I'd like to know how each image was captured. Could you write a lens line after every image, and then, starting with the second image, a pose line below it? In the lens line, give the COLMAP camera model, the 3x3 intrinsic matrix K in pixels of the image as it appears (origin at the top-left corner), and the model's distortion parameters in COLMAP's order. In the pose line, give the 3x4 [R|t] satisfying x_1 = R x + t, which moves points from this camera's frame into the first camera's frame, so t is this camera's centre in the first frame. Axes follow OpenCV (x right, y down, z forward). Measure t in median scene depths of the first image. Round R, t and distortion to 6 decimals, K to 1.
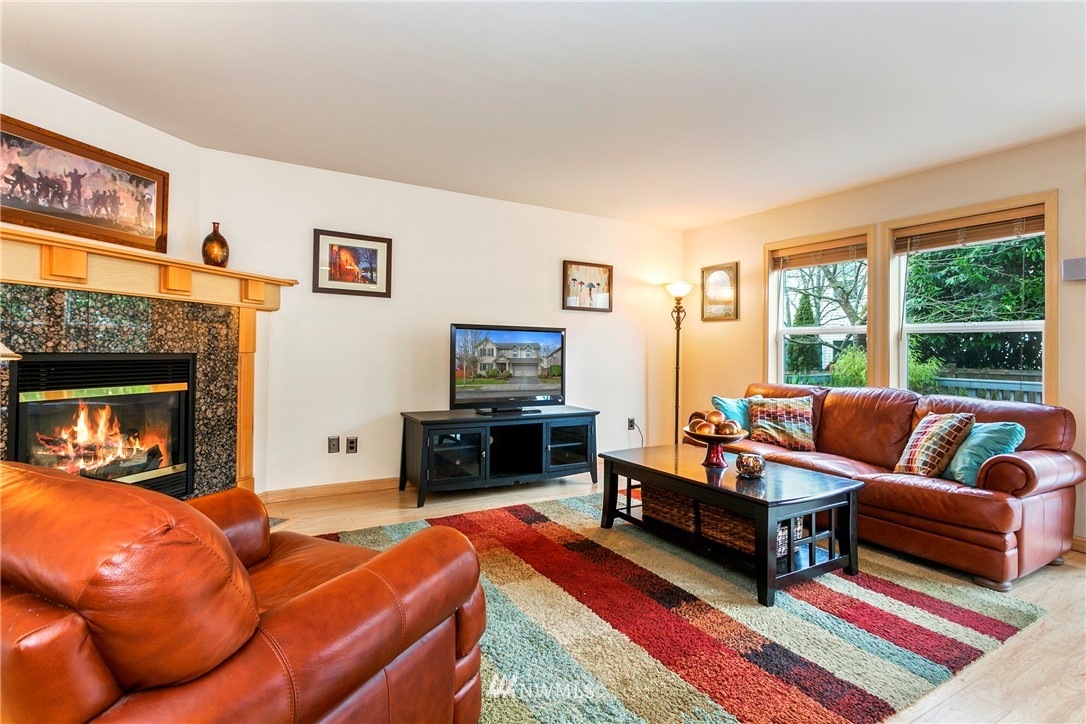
lens RADIAL K [[536.1, 0, 547.4], [0, 536.1, 351.1], [0, 0, 1]] dist [0.005431, 0.000464]
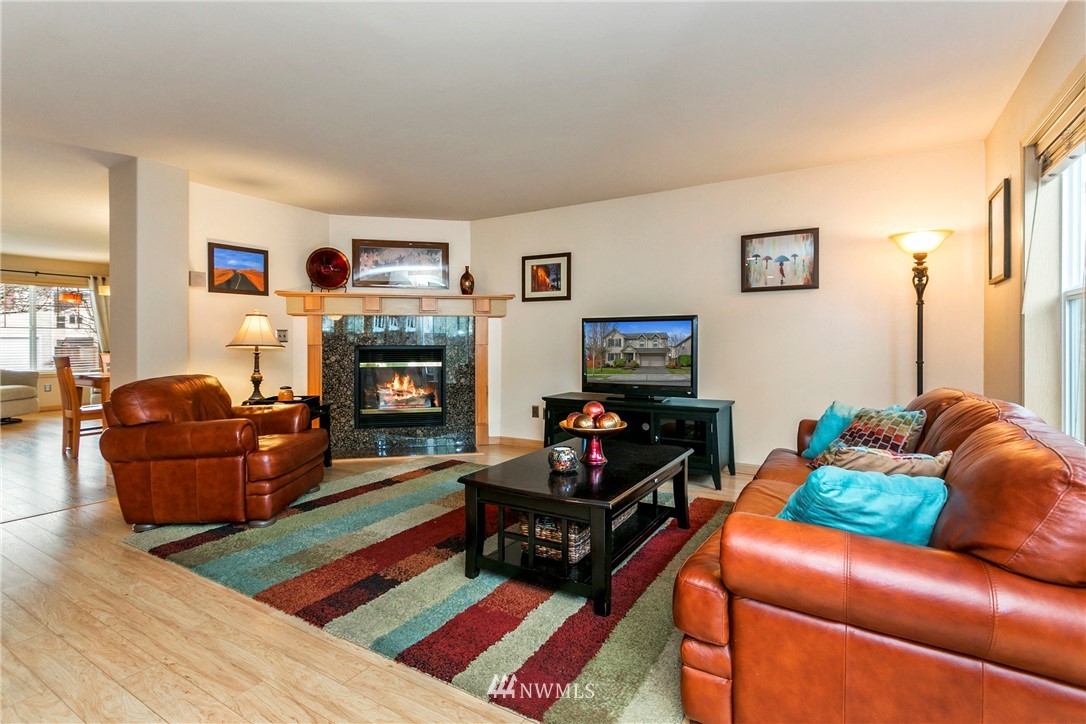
lens RADIAL K [[534.5, 0, 525.9], [0, 534.5, 350.1], [0, 0, 1]] dist [-0.023738, 0.000397]
pose [[0.449277, -0.003230, -0.893387, 0.794105], [0.007326, 0.999973, 0.000069, 0.016907], [0.893363, -0.006576, 0.449288, 0.362468]]
